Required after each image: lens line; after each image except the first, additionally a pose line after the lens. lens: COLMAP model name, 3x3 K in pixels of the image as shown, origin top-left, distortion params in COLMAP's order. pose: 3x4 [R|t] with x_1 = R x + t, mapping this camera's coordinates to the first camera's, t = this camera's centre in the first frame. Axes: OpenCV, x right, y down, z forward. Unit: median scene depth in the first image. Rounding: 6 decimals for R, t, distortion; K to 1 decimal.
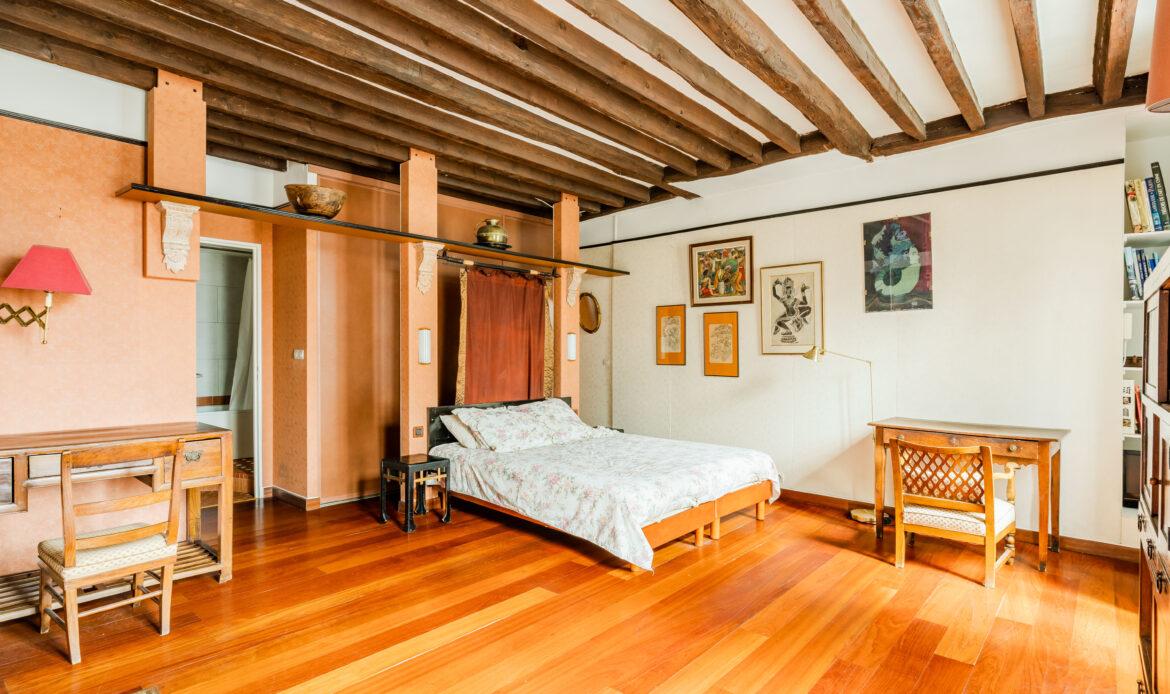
lens RADIAL K [[593.2, 0, 581.5], [0, 593.2, 366.0], [0, 0, 1]] dist [-0.010080, 0.002581]
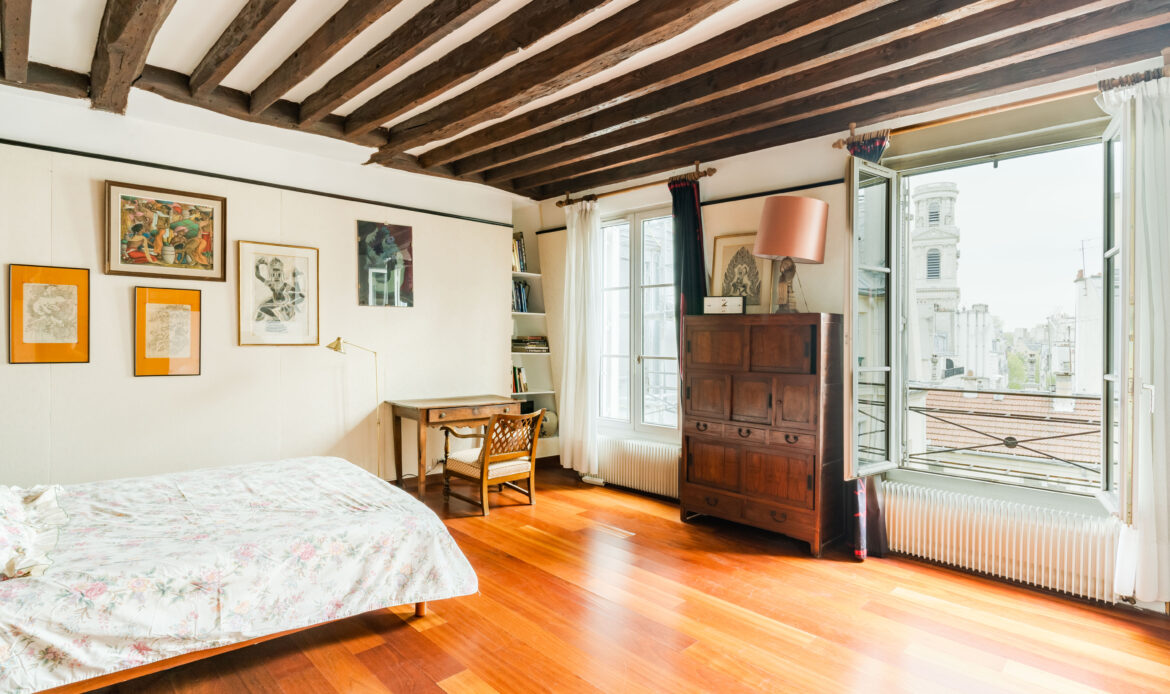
lens RADIAL K [[588.3, 0, 570.2], [0, 588.3, 342.9], [0, 0, 1]] dist [0.000652, -0.000837]
pose [[0.092861, -0.011786, 0.995609, -0.559492], [0.009227, 0.999897, 0.010976, -0.033865], [-0.995636, 0.008167, 0.092960, 0.562275]]
